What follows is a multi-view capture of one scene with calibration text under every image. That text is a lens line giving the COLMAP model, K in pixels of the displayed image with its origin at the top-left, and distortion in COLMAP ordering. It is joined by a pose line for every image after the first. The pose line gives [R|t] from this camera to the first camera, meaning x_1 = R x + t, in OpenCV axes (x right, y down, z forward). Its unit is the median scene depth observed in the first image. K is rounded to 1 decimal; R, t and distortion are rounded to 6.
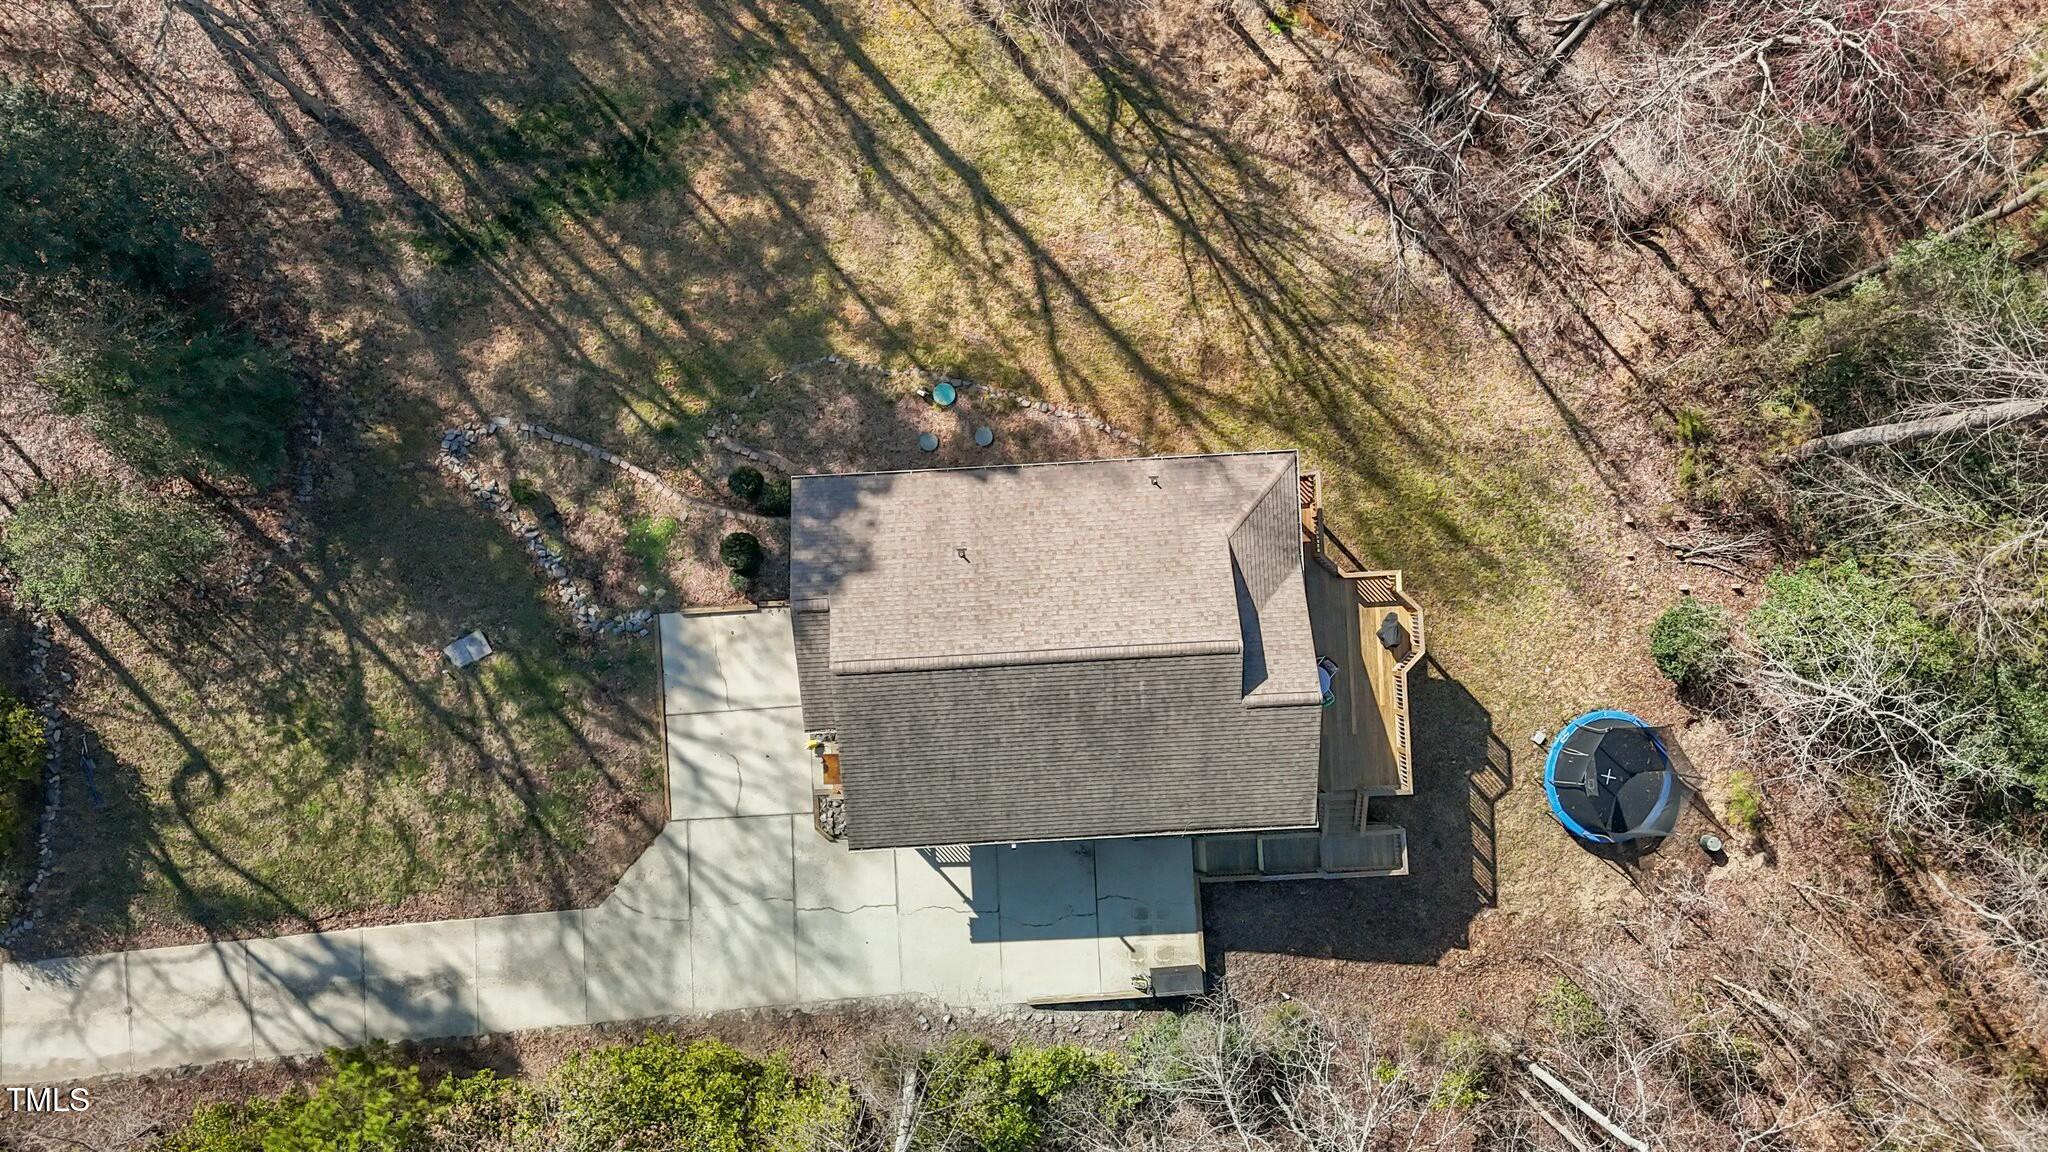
lens RADIAL K [[1536.3, 0, 1024.0], [0, 1536.3, 576.0], [0, 0, 1]] dist [0.084625, -0.094927]
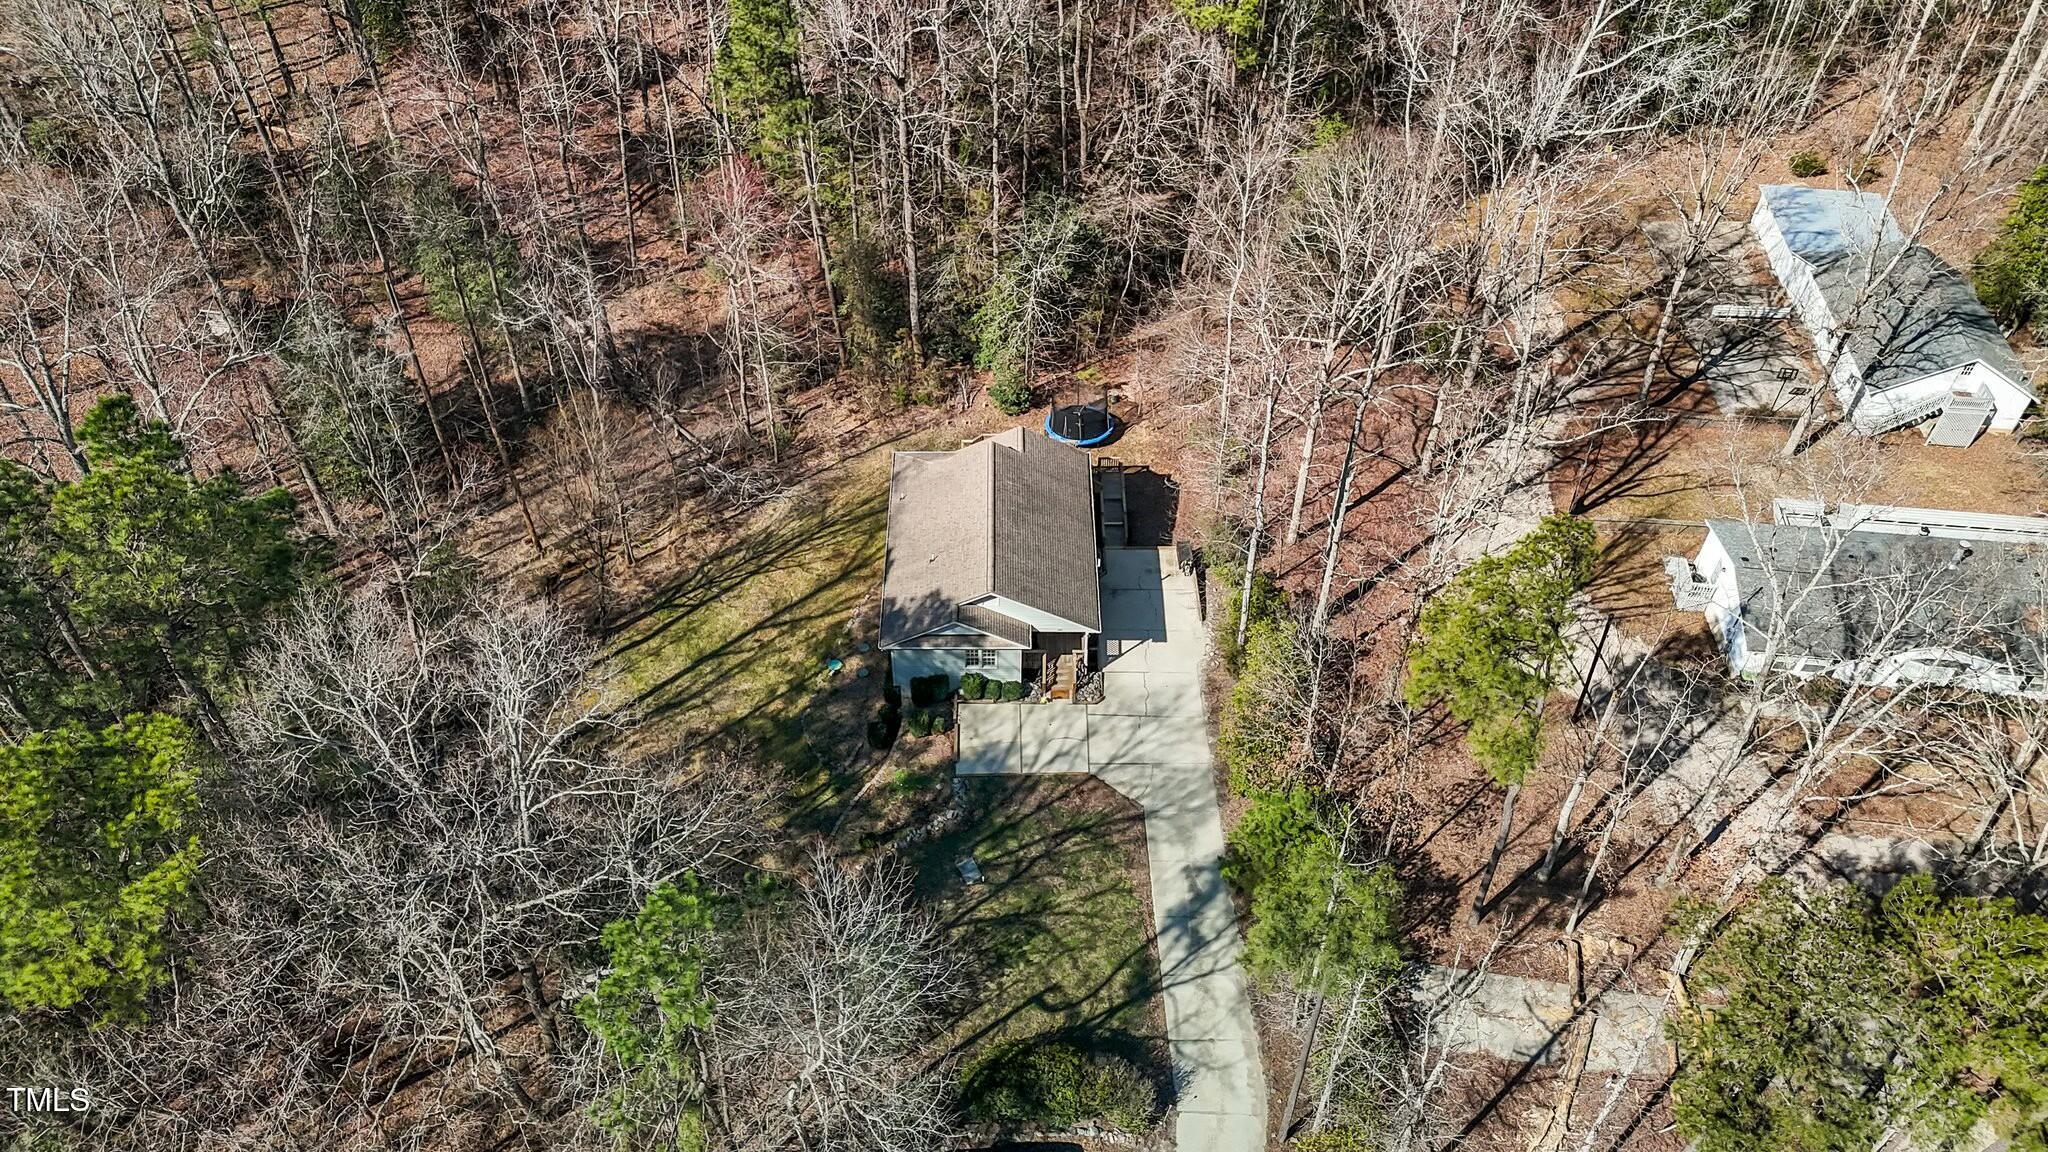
lens RADIAL K [[1536.3, 0, 1024.0], [0, 1536.3, 576.0], [0, 0, 1]] dist [0.084625, -0.094927]
pose [[0.044907, -0.717343, 0.695272, -1.161014], [0.998827, 0.044846, -0.018244, 0.111296], [-0.018093, 0.695276, 0.718515, -0.246507]]
